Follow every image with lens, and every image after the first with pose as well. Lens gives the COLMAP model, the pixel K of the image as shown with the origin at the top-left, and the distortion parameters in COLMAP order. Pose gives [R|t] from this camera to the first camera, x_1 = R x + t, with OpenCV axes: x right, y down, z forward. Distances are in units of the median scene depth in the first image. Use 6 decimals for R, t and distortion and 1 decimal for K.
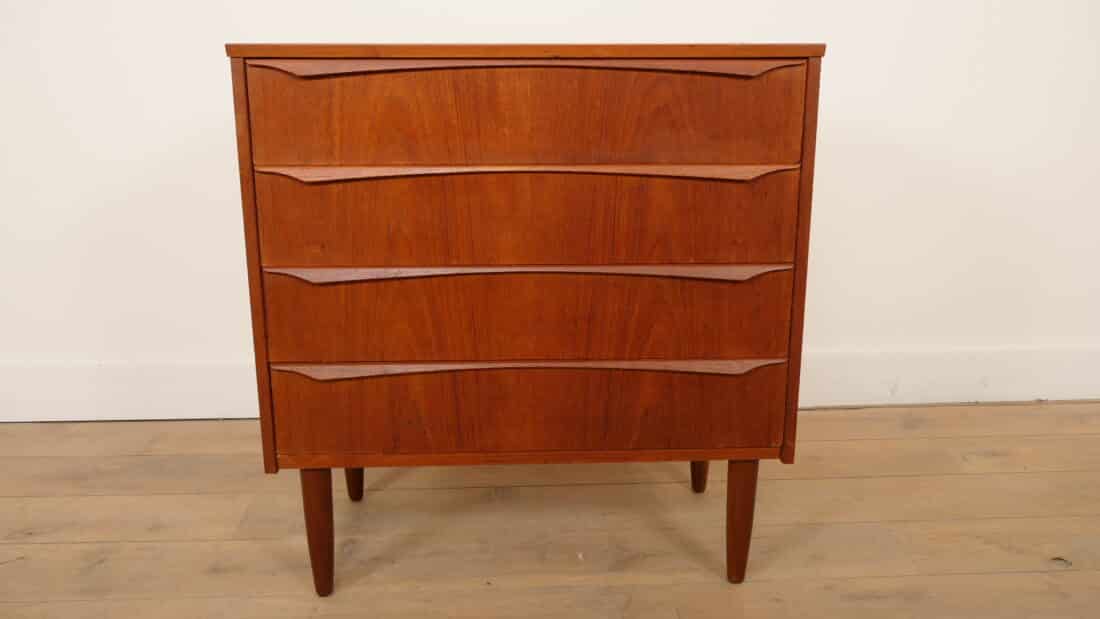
lens RADIAL K [[980.0, 0, 550.0], [0, 980.0, 309.5], [0, 0, 1]] dist [-0.023155, -0.005572]
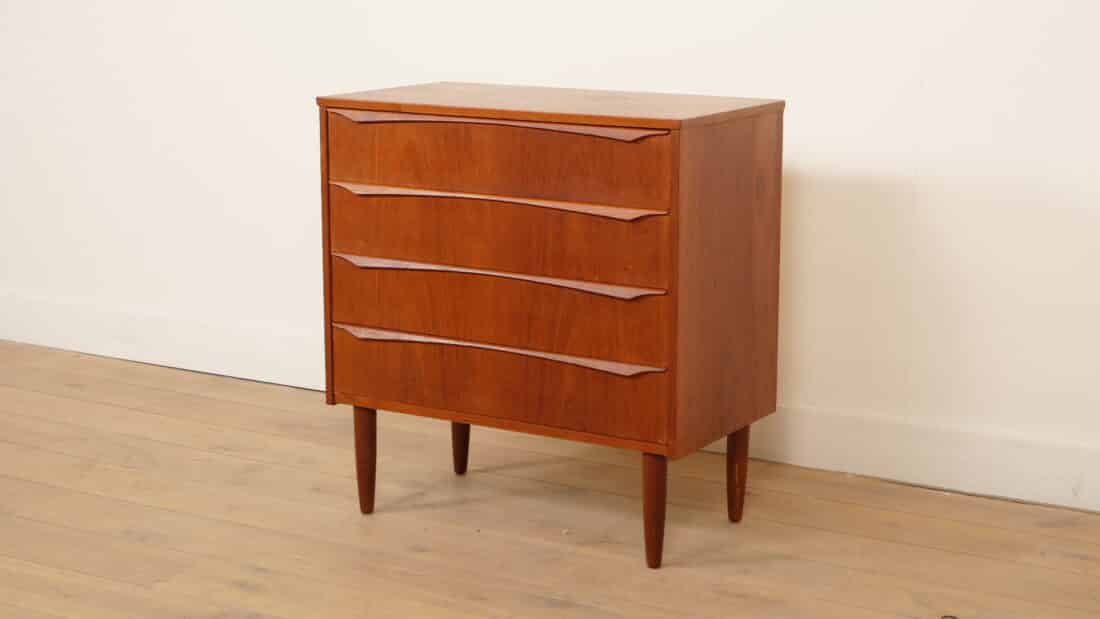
lens RADIAL K [[1922.5, 0, 550.0], [0, 1922.5, 309.5], [0, 0, 1]] dist [0.041887, 0.111991]
pose [[0.830341, 0.111184, -0.546052, 1.477450], [-0.148208, 0.988663, -0.024063, 0.058725], [0.537186, 0.100910, 0.837406, -1.132268]]
